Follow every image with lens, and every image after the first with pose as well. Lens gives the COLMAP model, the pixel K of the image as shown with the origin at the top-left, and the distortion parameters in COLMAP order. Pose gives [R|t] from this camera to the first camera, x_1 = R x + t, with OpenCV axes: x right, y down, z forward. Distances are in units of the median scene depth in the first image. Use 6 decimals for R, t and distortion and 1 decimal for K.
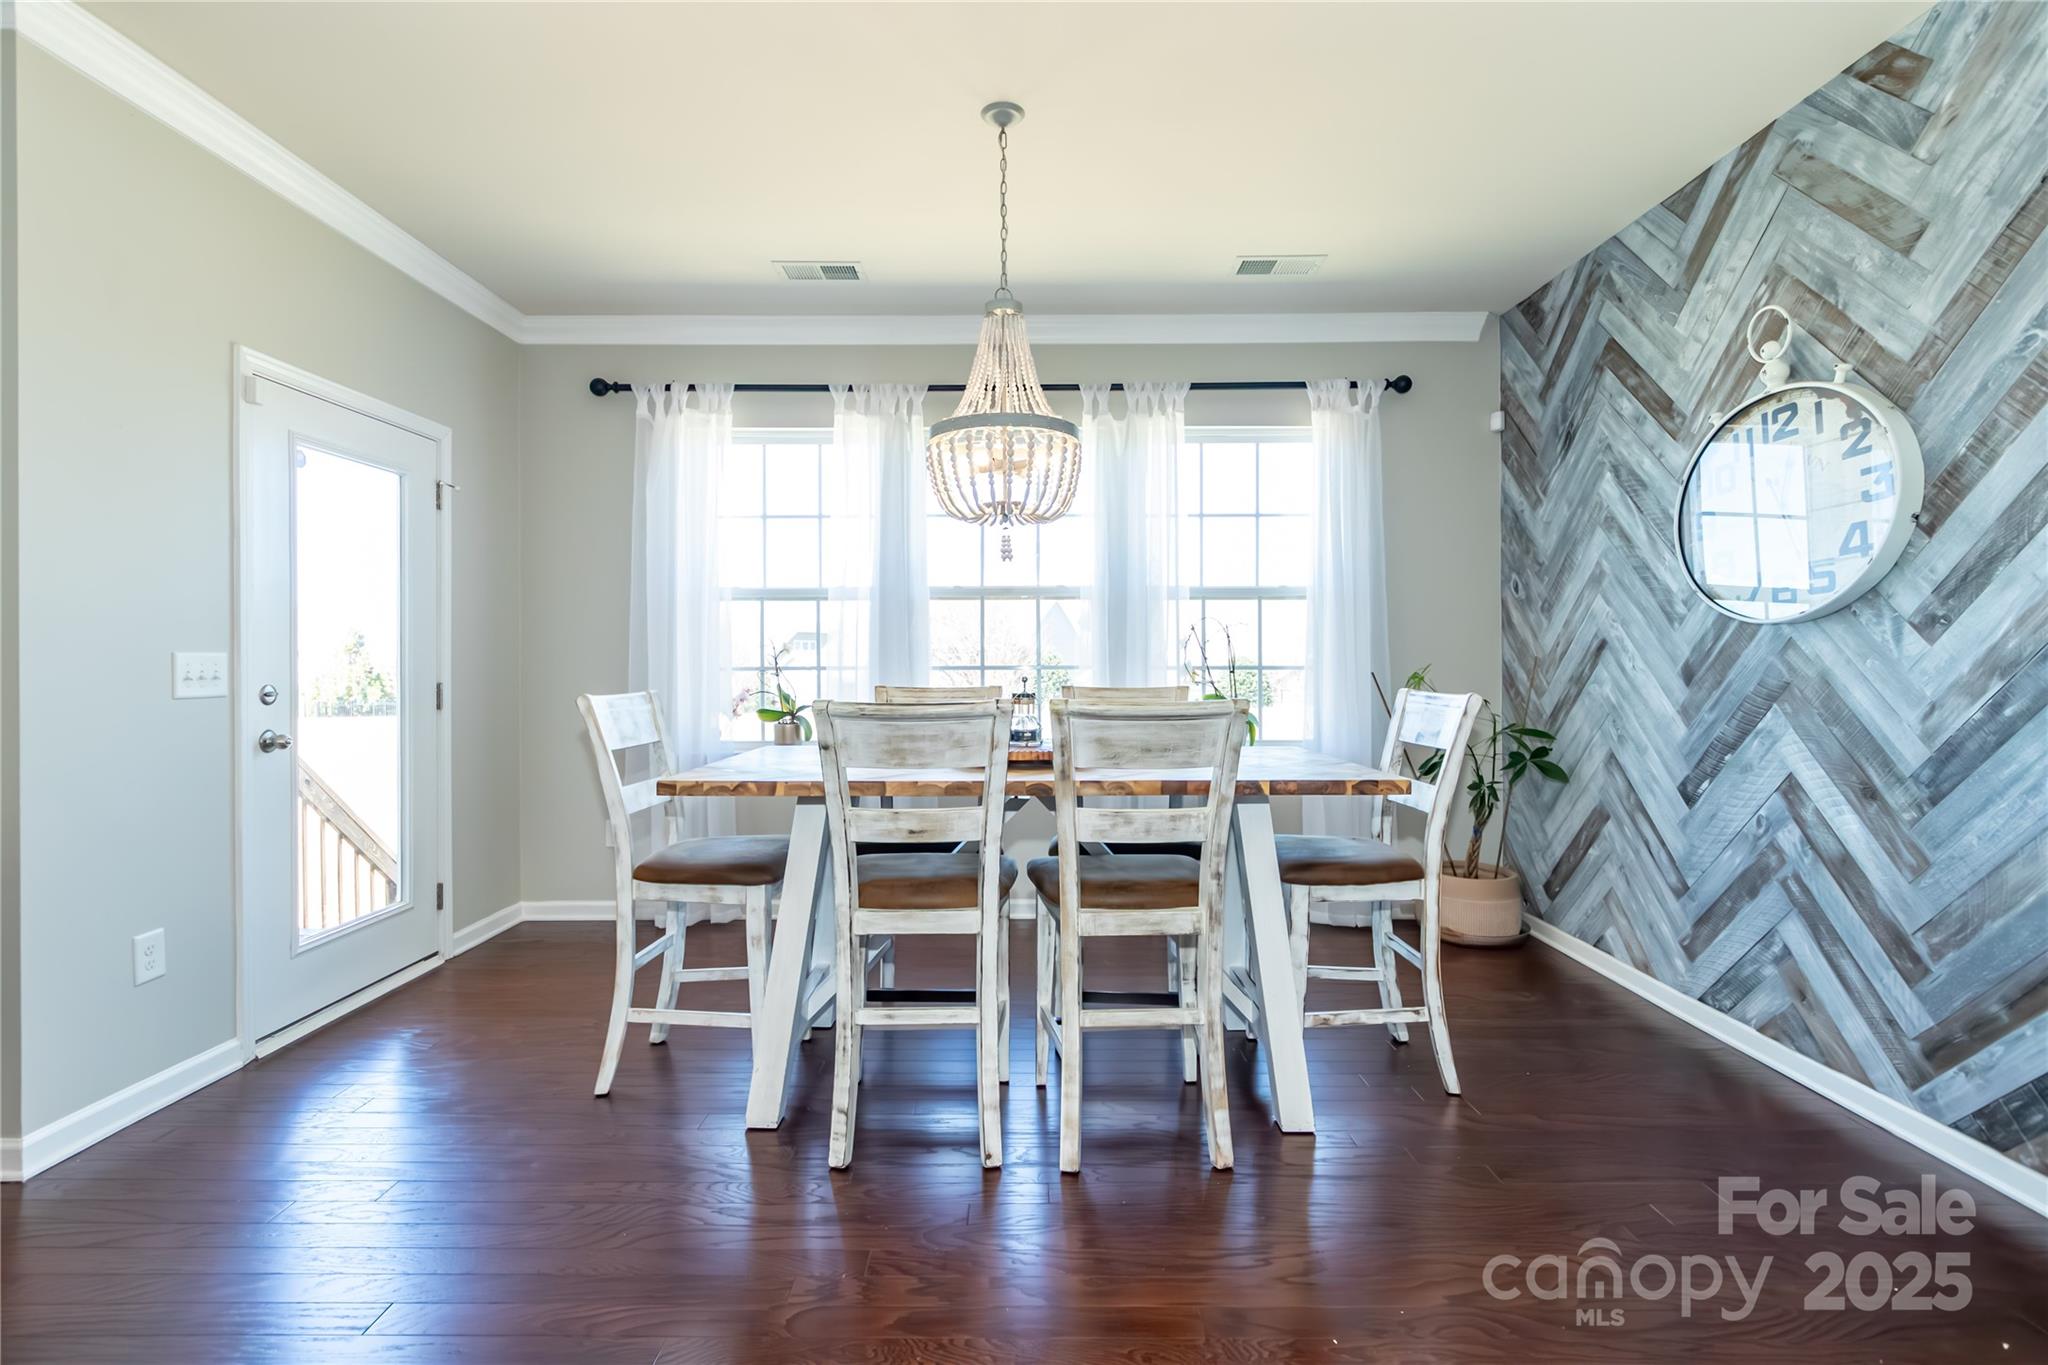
lens RADIAL K [[958.9, 0, 1020.9], [0, 958.9, 661.1], [0, 0, 1]] dist [-0.010767, 0.007494]
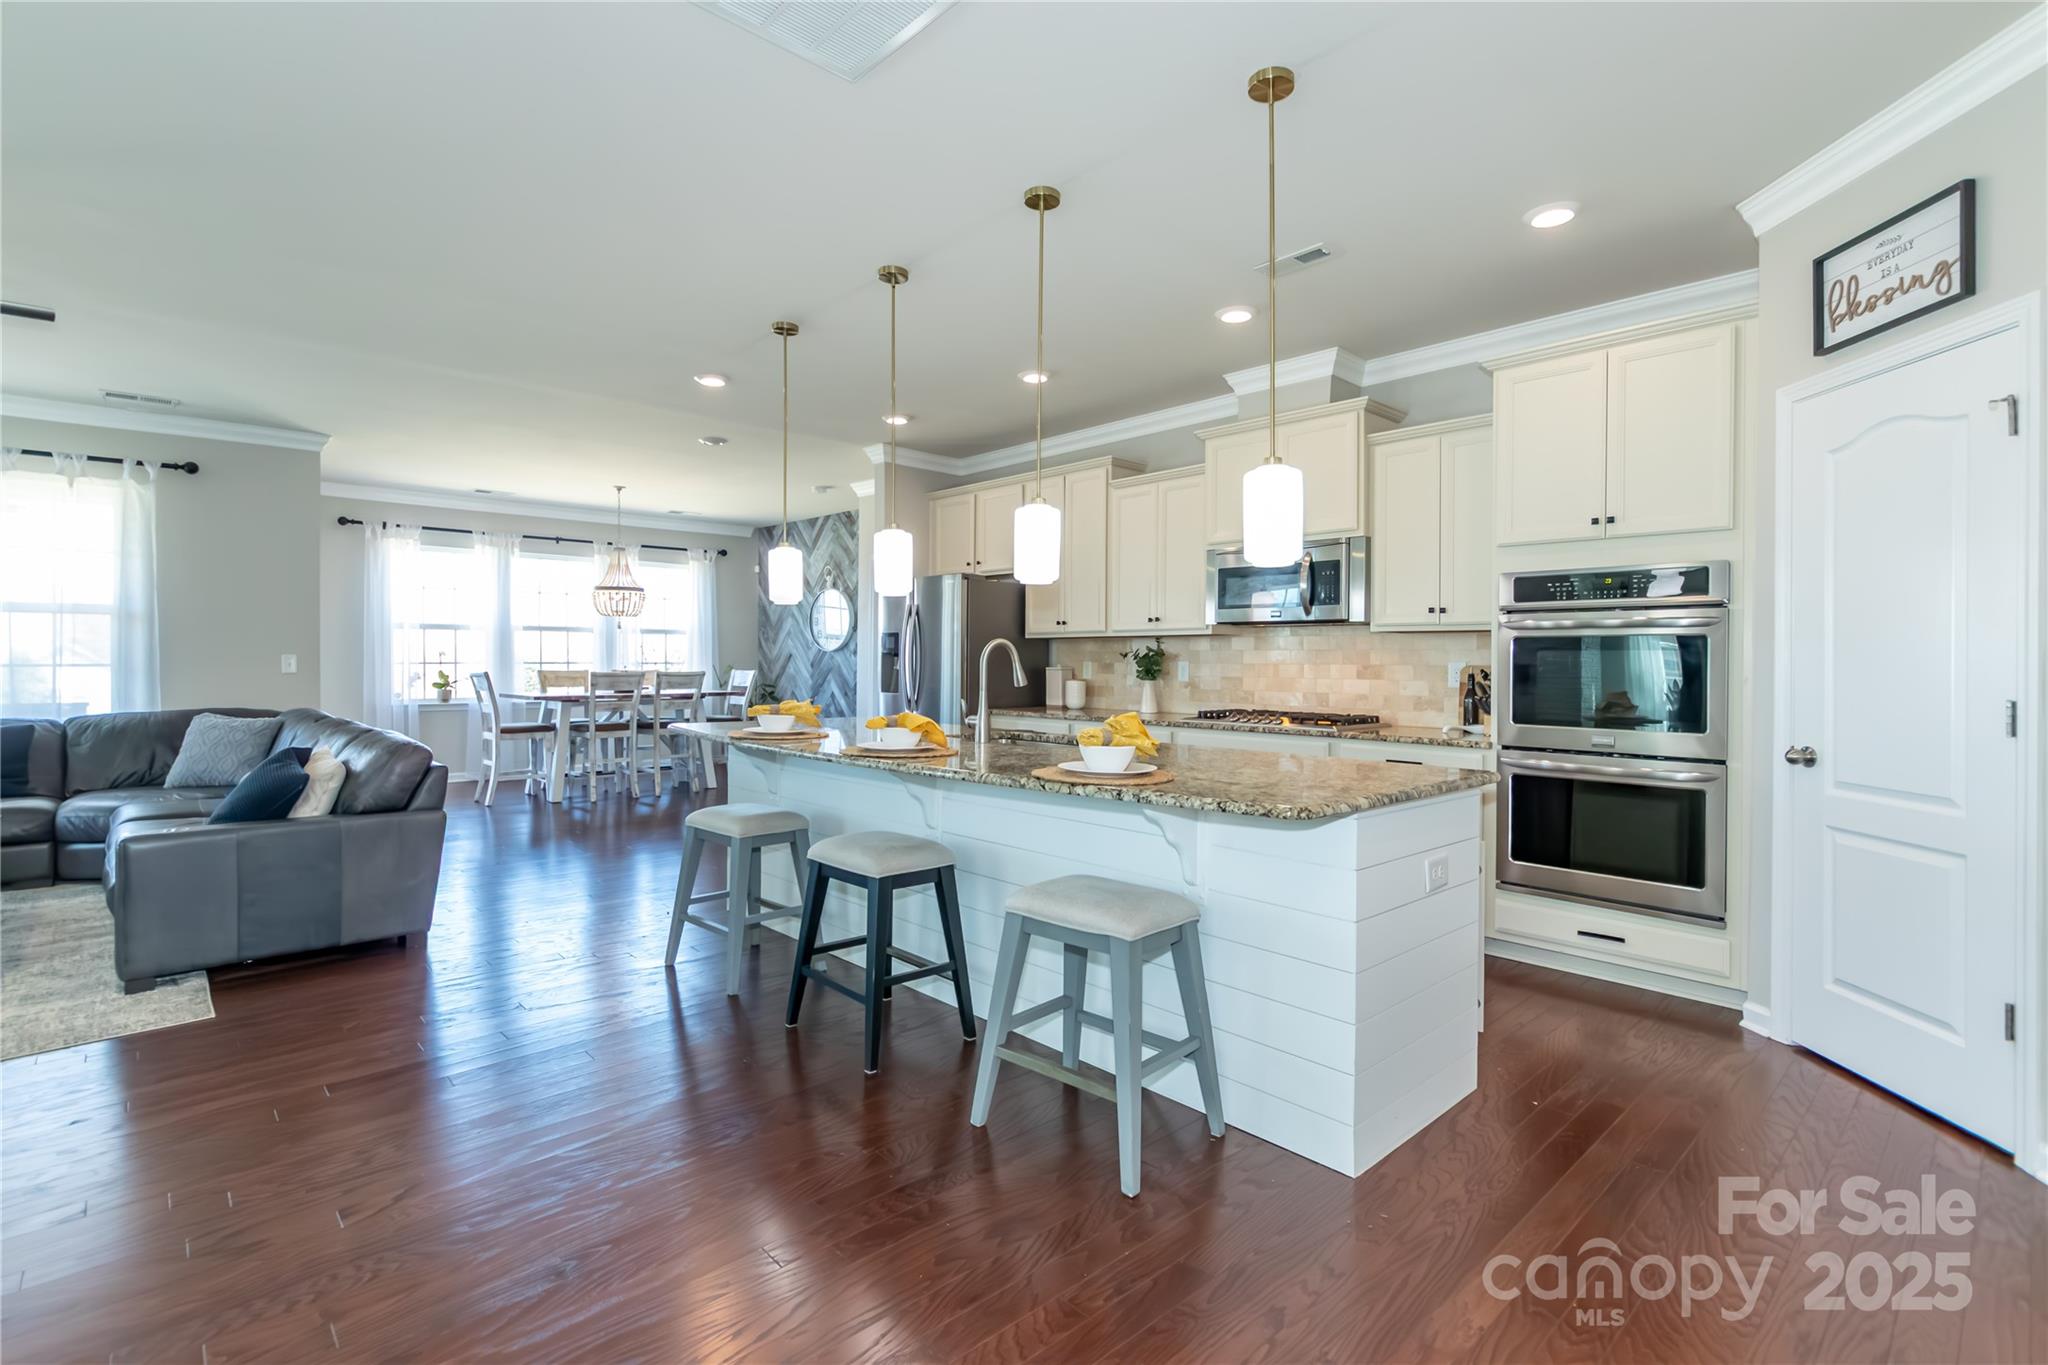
lens RADIAL K [[963.4, 0, 1015.8], [0, 963.4, 667.5], [0, 0, 1]] dist [0.016276, -0.019775]
pose [[0.732896, 0.001297, 0.680339, -1.230740], [-0.007045, 0.999959, 0.005683, -0.004367], [-0.680304, -0.008958, 0.732875, -2.241215]]
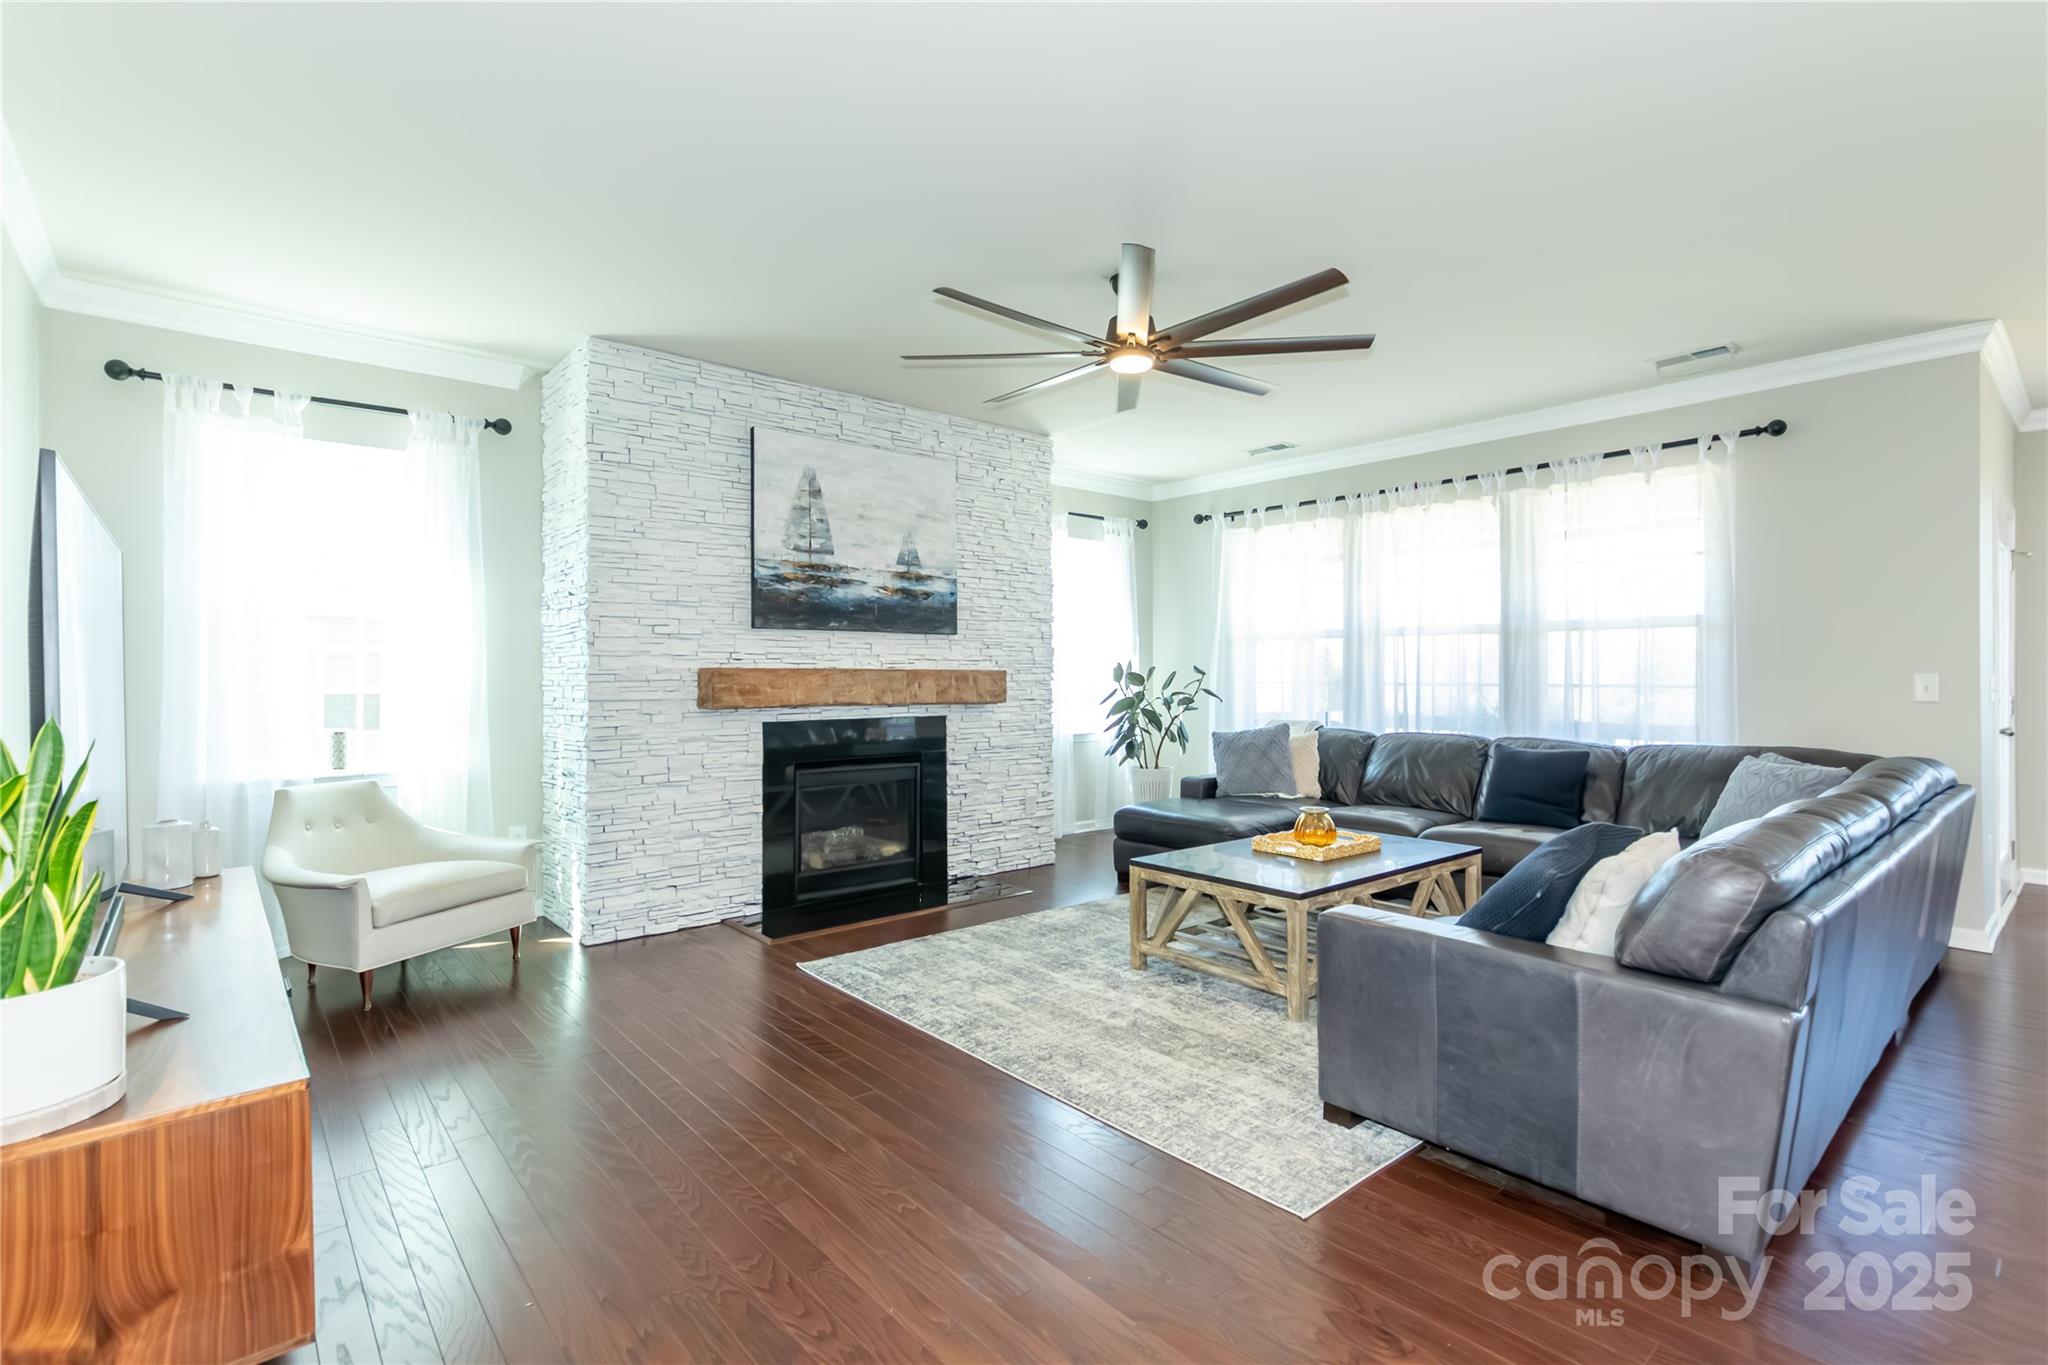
lens RADIAL K [[958.9, 0, 1020.9], [0, 958.9, 661.1], [0, 0, 1]] dist [-0.010767, 0.007494]
pose [[0.650235, -0.003773, -0.759724, 1.195983], [-0.003591, 0.999961, -0.008040, -0.037257], [0.759725, 0.007955, 0.650196, 1.608147]]
